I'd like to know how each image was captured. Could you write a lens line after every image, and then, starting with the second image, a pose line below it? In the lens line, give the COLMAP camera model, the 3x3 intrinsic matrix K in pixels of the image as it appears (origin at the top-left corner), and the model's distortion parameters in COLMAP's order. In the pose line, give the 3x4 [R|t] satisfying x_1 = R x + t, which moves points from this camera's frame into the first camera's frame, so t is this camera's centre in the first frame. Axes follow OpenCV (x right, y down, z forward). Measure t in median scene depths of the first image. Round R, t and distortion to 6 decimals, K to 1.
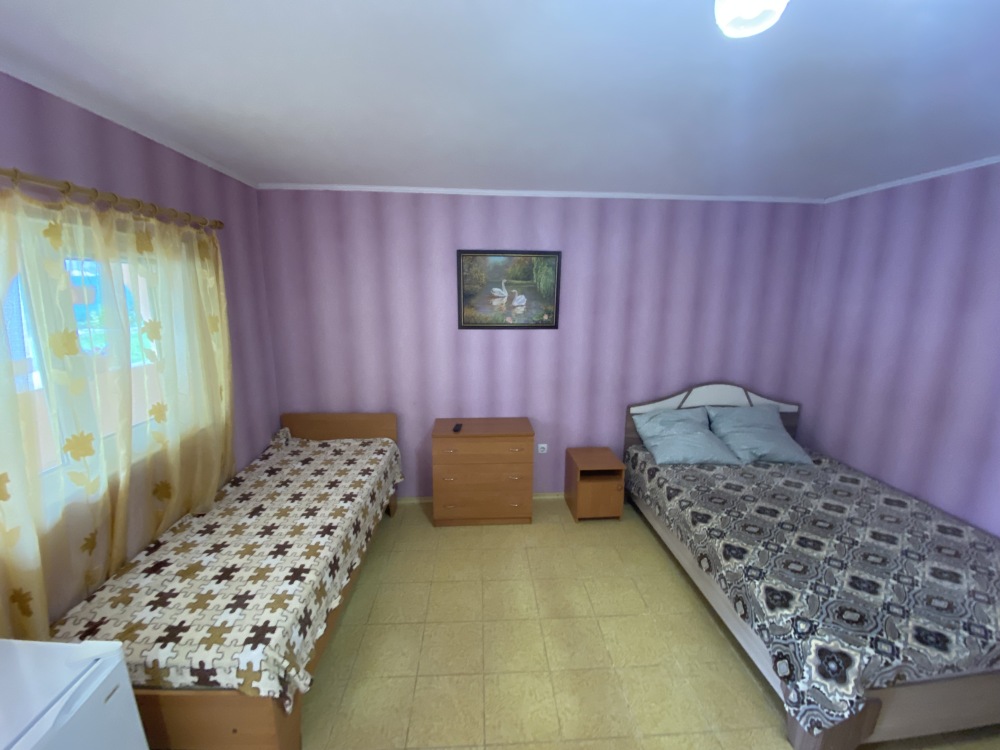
lens RADIAL K [[406.0, 0, 500.0], [0, 406.0, 375.0], [0, 0, 1]] dist [0.028028, -0.024236]
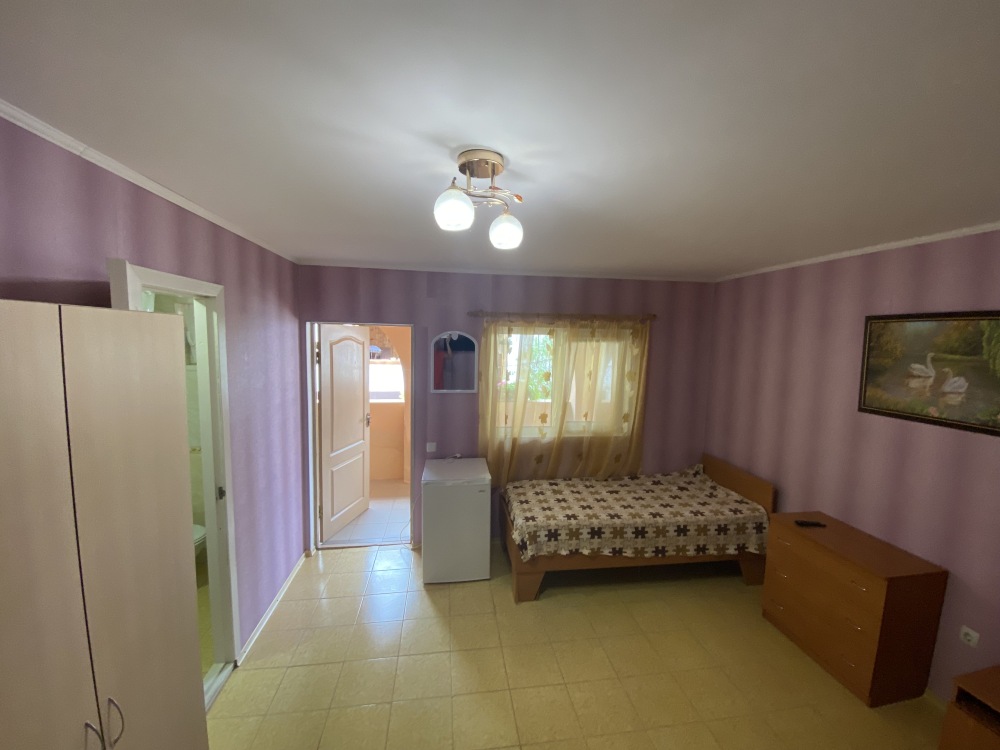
lens RADIAL K [[406.0, 0, 500.0], [0, 406.0, 375.0], [0, 0, 1]] dist [0.028028, -0.024236]
pose [[0.075534, 0.081404, -0.993815, 0.731653], [-0.214744, 0.974603, 0.063509, -0.095067], [0.973745, 0.208619, 0.091097, 0.258258]]
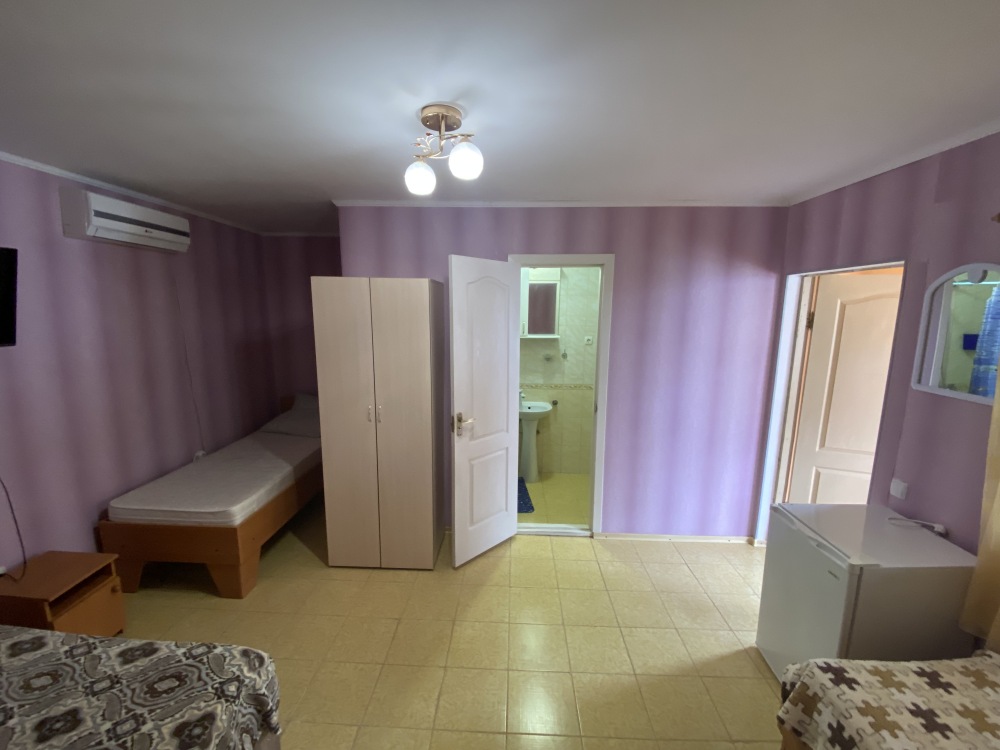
lens RADIAL K [[406.0, 0, 500.0], [0, 406.0, 375.0], [0, 0, 1]] dist [0.028028, -0.024236]
pose [[-0.994691, -0.036275, 0.096300, 0.074484], [-0.000003, 0.935820, 0.352479, -0.172604], [-0.102906, 0.350607, -0.930852, 0.864395]]
